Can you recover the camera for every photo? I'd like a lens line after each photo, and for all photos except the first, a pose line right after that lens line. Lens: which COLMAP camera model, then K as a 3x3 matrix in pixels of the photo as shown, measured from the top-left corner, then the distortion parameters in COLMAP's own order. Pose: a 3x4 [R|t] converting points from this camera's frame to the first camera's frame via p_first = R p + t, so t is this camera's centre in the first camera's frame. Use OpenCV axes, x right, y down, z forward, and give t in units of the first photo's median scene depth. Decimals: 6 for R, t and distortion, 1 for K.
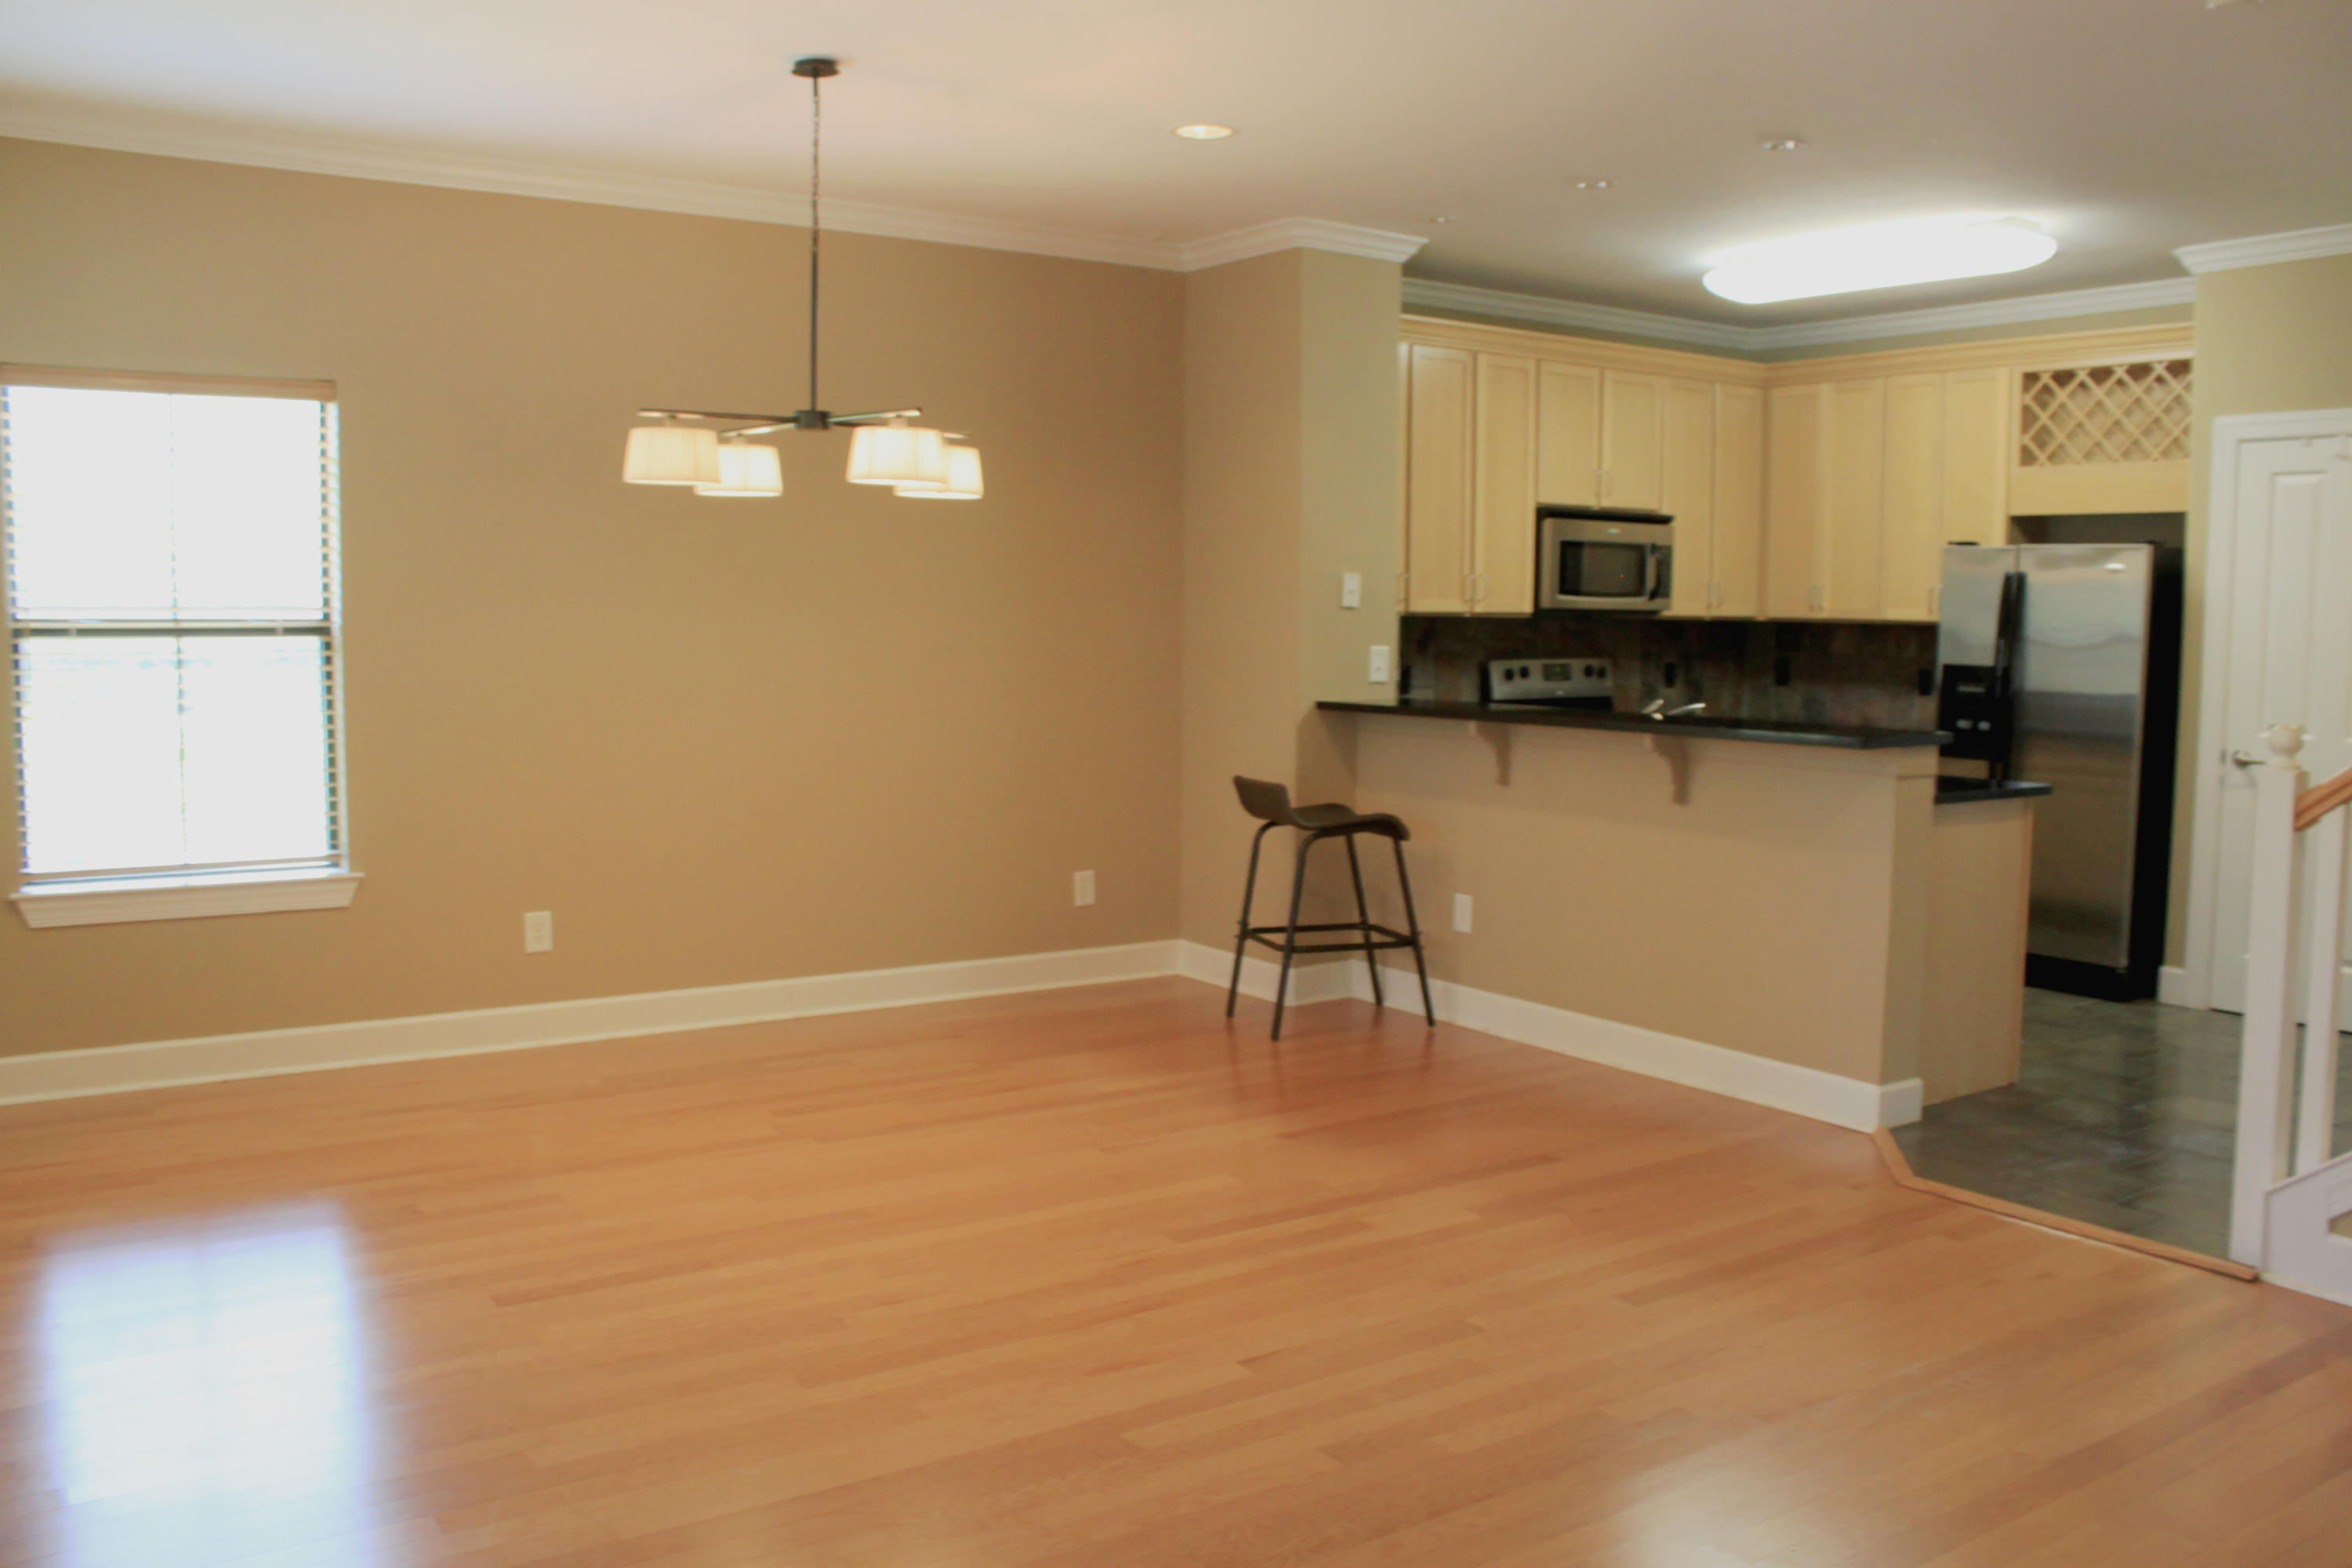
lens RADIAL K [[1959.5, 0, 1188.8], [0, 1959.5, 777.3], [0, 0, 1]] dist [-0.077017, 0.003006]
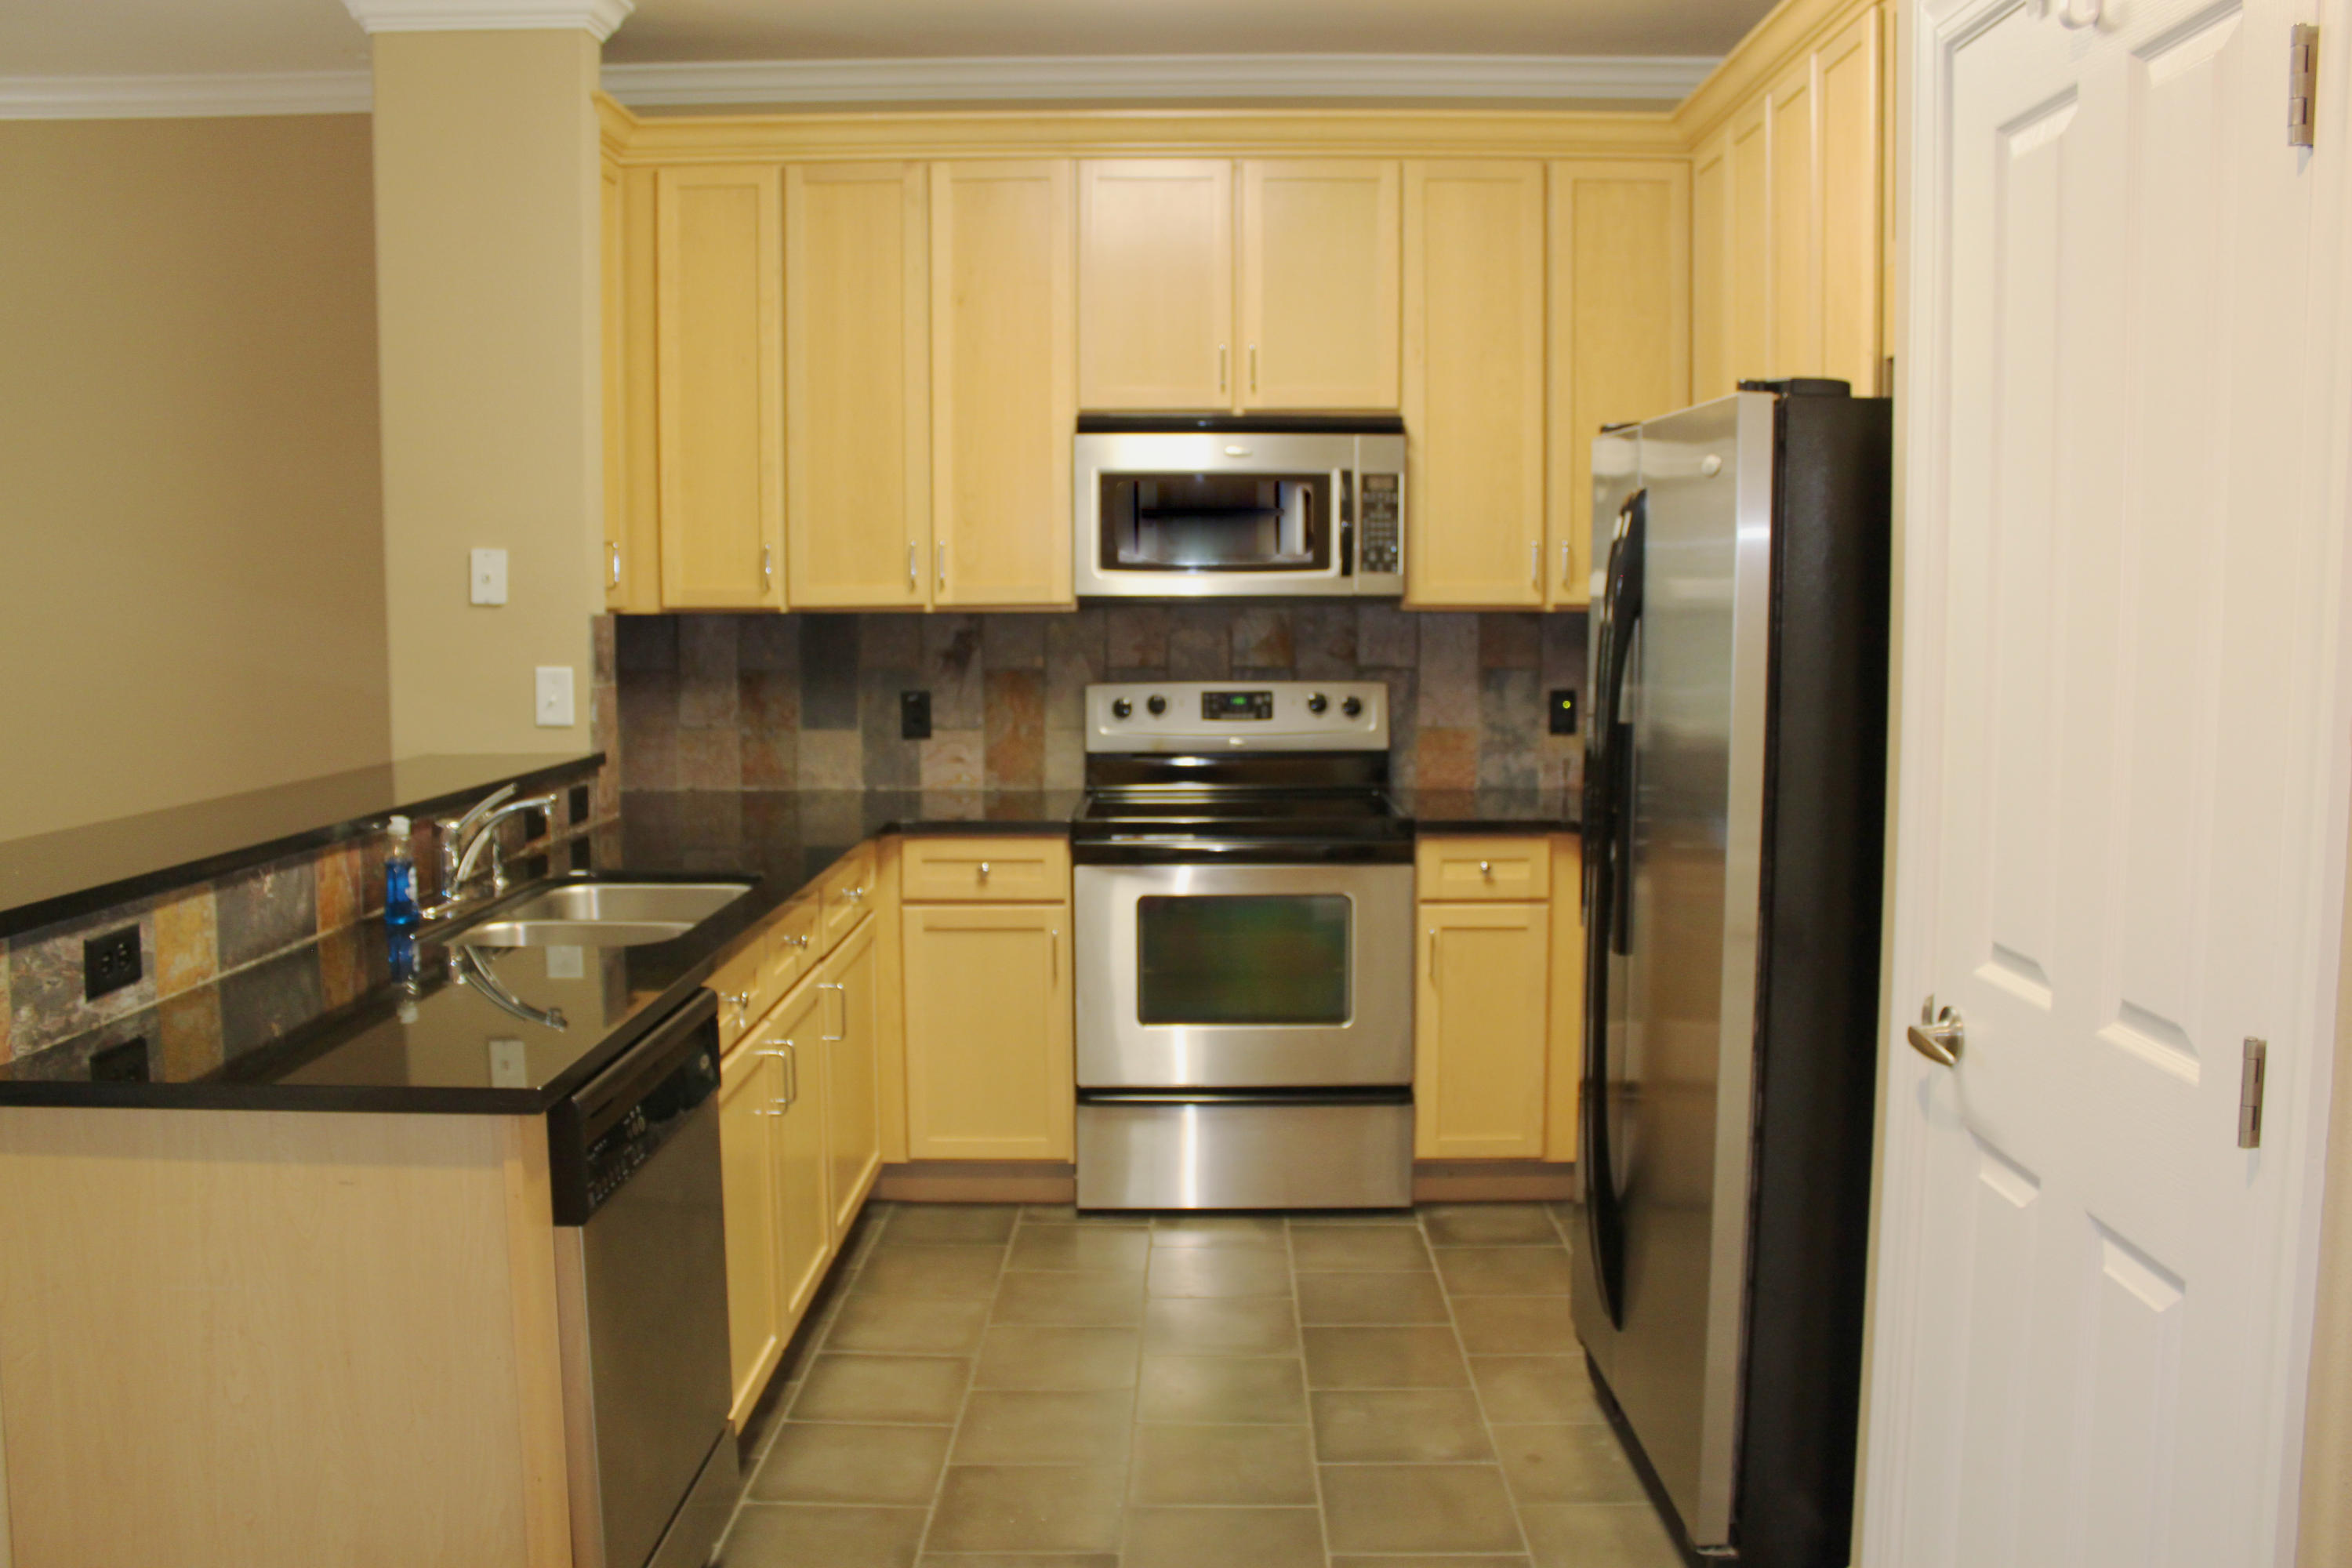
lens RADIAL K [[1959.5, 0, 1188.8], [0, 1959.5, 777.3], [0, 0, 1]] dist [-0.077017, 0.003006]
pose [[0.808848, 0.041547, -0.586549, 0.614833], [-0.035794, 0.999130, 0.021412, -0.053836], [0.586928, 0.003676, 0.809631, 0.639535]]
